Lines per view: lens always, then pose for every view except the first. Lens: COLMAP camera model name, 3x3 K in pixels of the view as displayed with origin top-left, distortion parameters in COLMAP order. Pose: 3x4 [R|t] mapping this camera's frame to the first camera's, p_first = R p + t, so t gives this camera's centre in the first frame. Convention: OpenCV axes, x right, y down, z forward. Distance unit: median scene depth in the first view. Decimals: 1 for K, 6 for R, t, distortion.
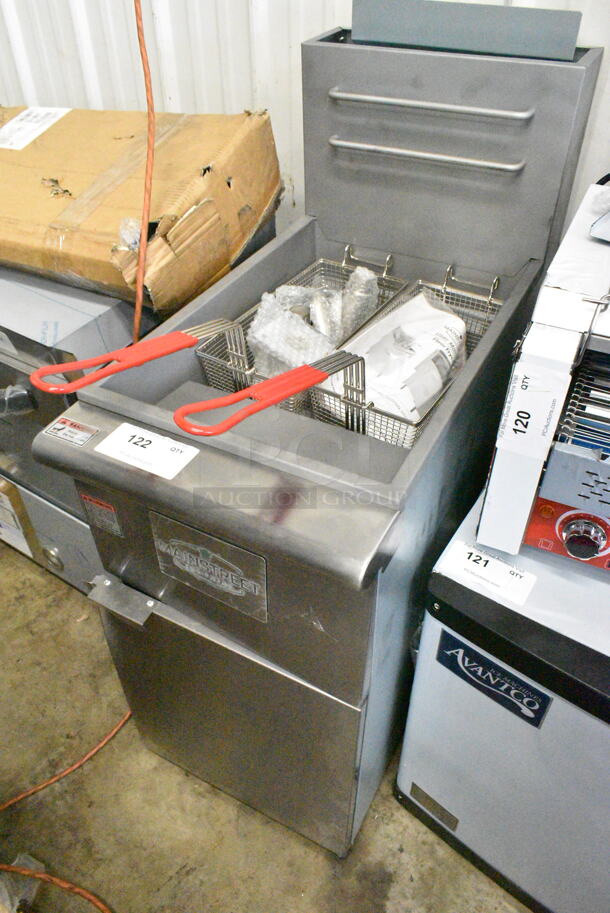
lens RADIAL K [[697.1, 0, 303.1], [0, 697.1, 457.1], [0, 0, 1]] dist [-0.033365, 0.007427]
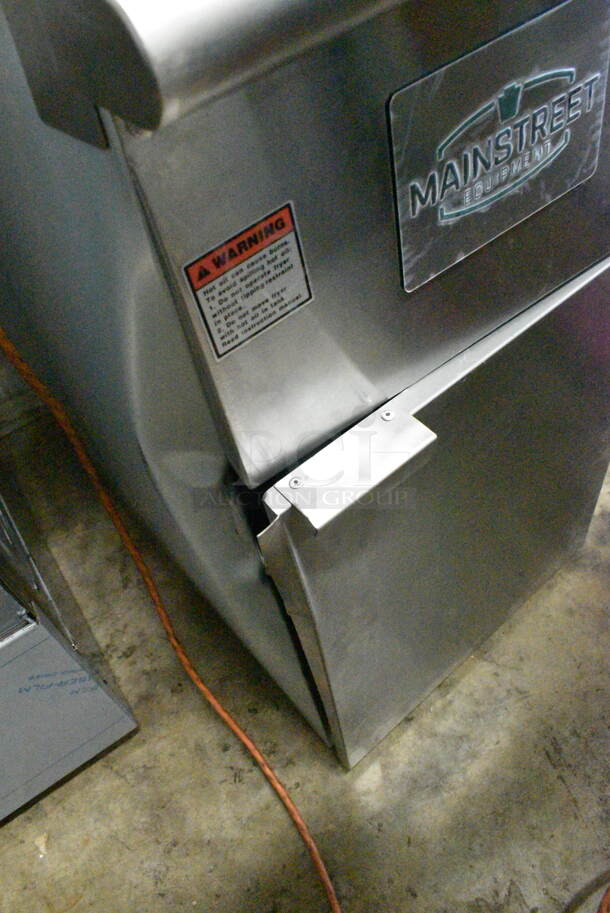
lens RADIAL K [[697.1, 0, 301.6], [0, 697.1, 459.3], [0, 0, 1]] dist [-0.033365, 0.007427]
pose [[0.372721, -0.739062, 0.561129, -0.480526], [0.707736, 0.617506, 0.343215, 0.027434], [-0.600158, 0.269208, 0.753218, 0.641028]]
